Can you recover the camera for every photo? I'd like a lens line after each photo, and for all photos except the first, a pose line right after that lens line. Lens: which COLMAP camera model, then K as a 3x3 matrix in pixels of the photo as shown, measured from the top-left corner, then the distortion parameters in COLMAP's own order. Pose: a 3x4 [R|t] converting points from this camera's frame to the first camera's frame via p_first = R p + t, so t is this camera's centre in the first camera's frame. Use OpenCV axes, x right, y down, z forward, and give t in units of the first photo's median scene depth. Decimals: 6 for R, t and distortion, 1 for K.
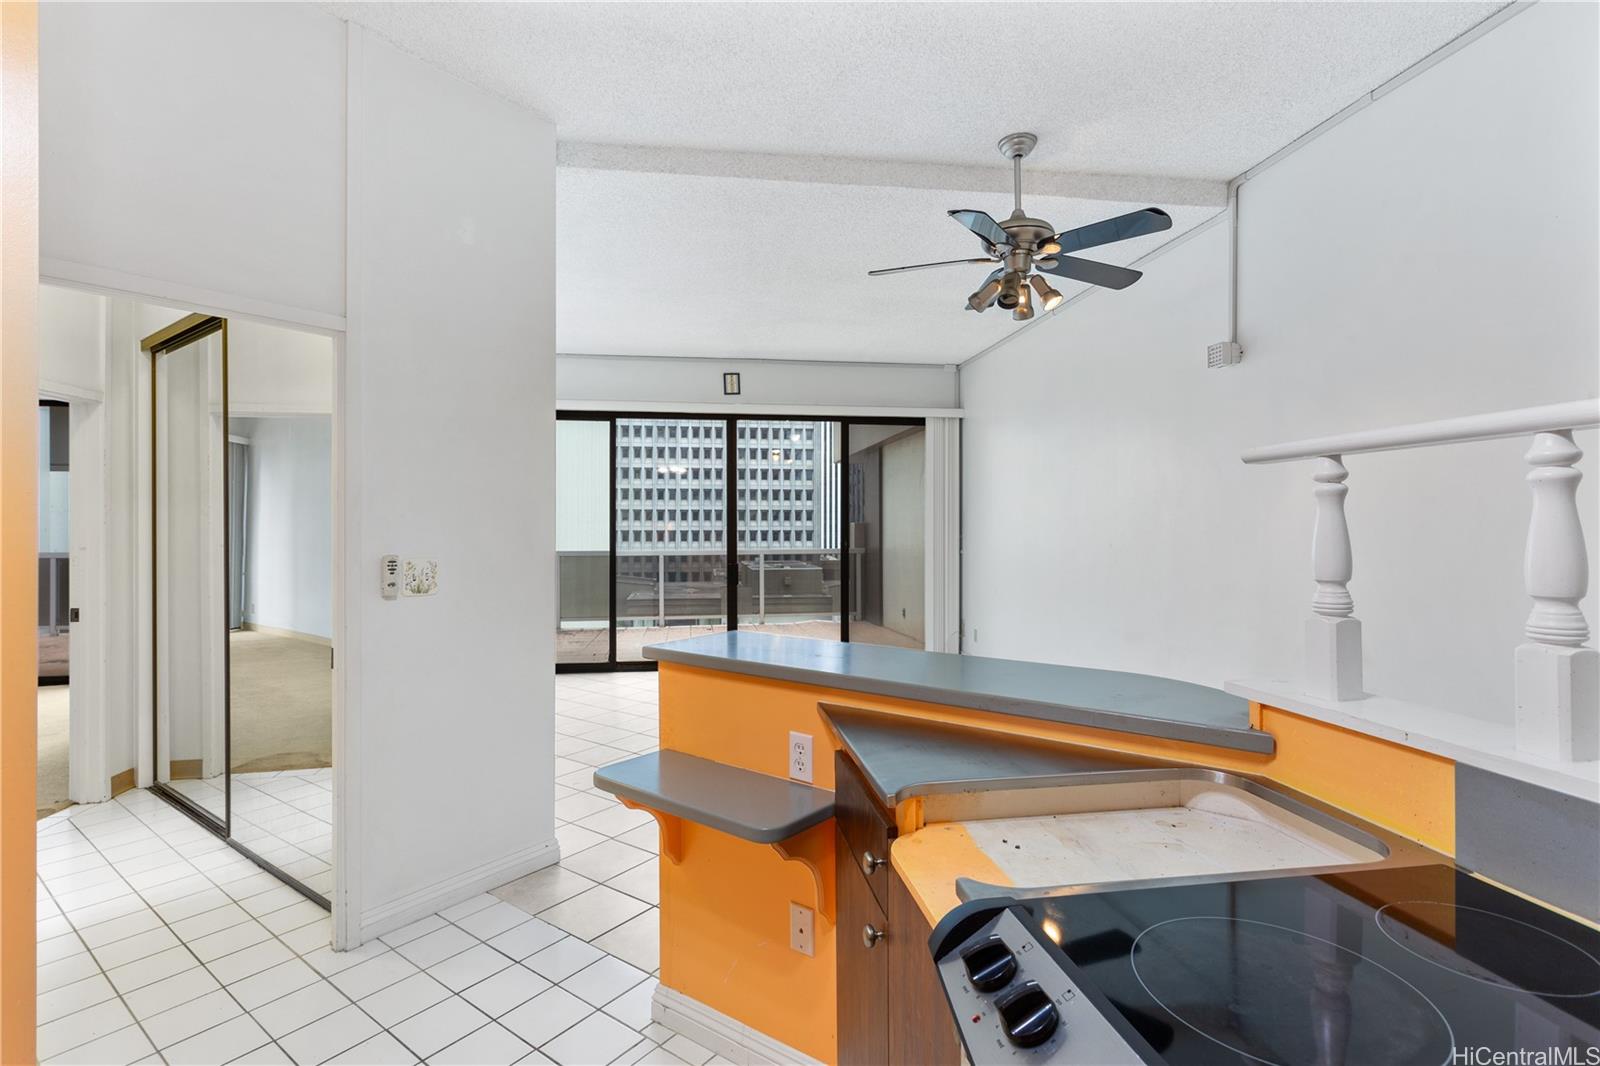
lens RADIAL K [[788.3, 0, 800.0], [0, 788.3, 533.0], [0, 0, 1]] dist [0.022787, 0.000210]
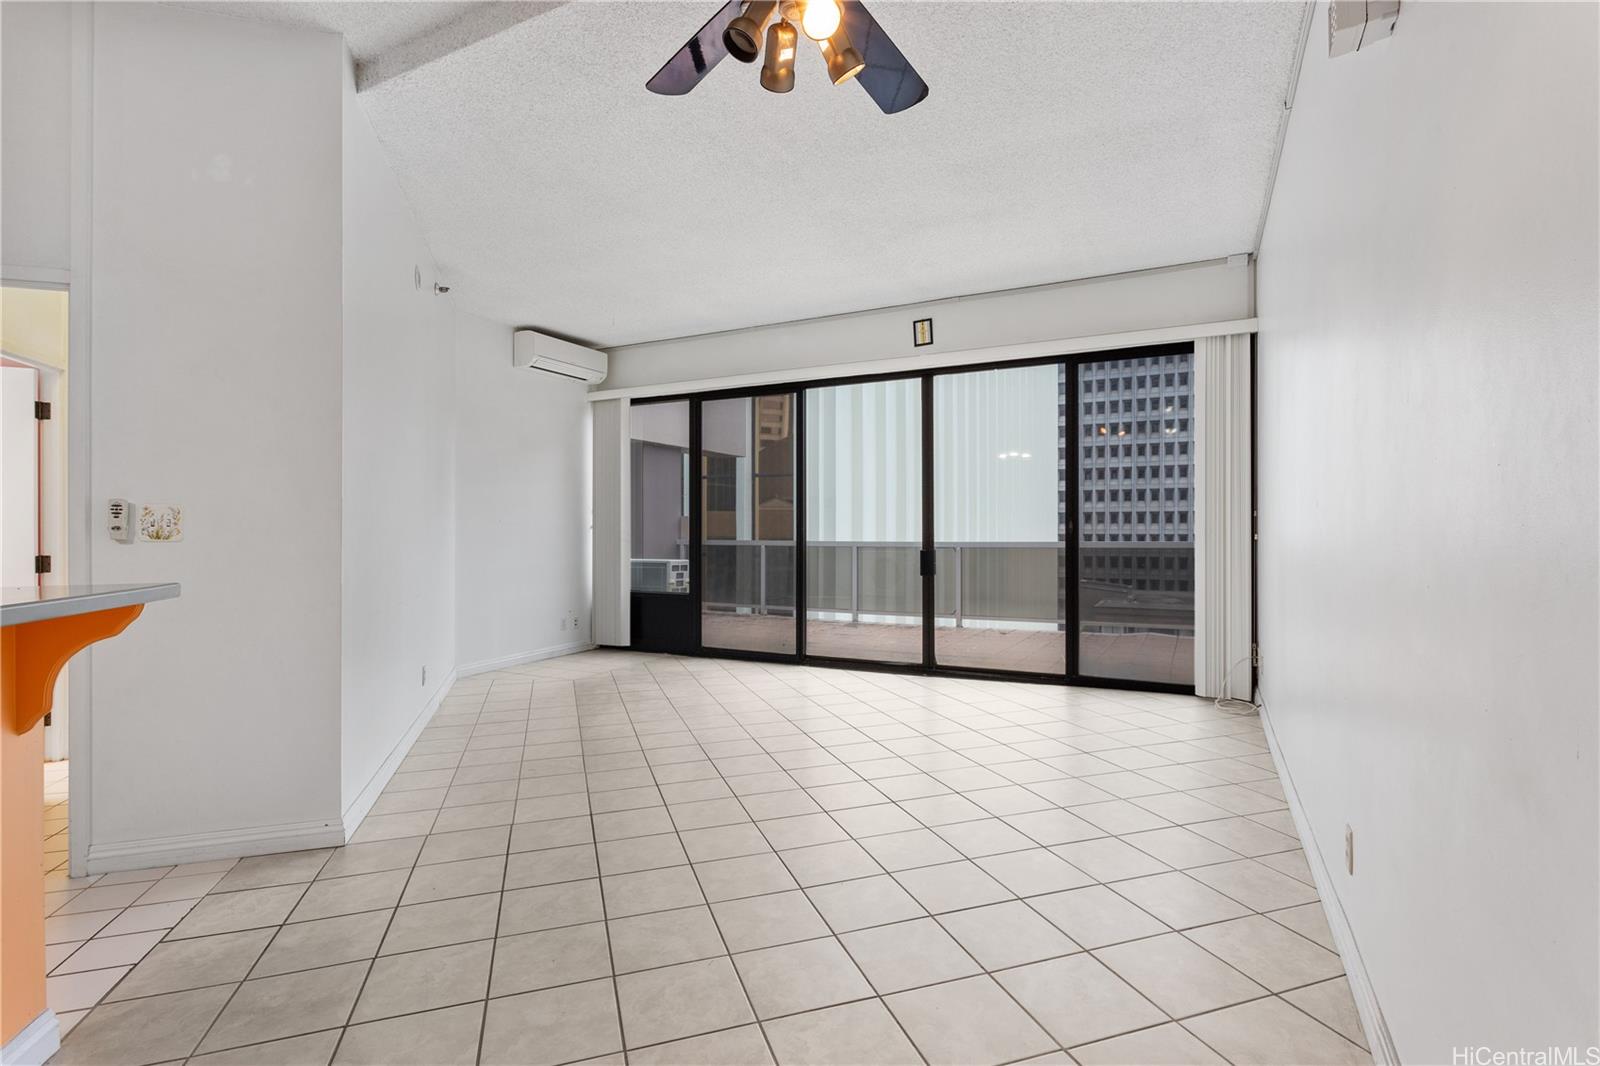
lens RADIAL K [[771.6, 0, 800.0], [0, 771.6, 533.0], [0, 0, 1]] dist [0.001303, 0.000467]
pose [[0.806856, 0.000634, -0.590748, 0.282267], [-0.005410, 0.999965, -0.006316, 0.026756], [0.590724, 0.008292, 0.806831, 0.265070]]
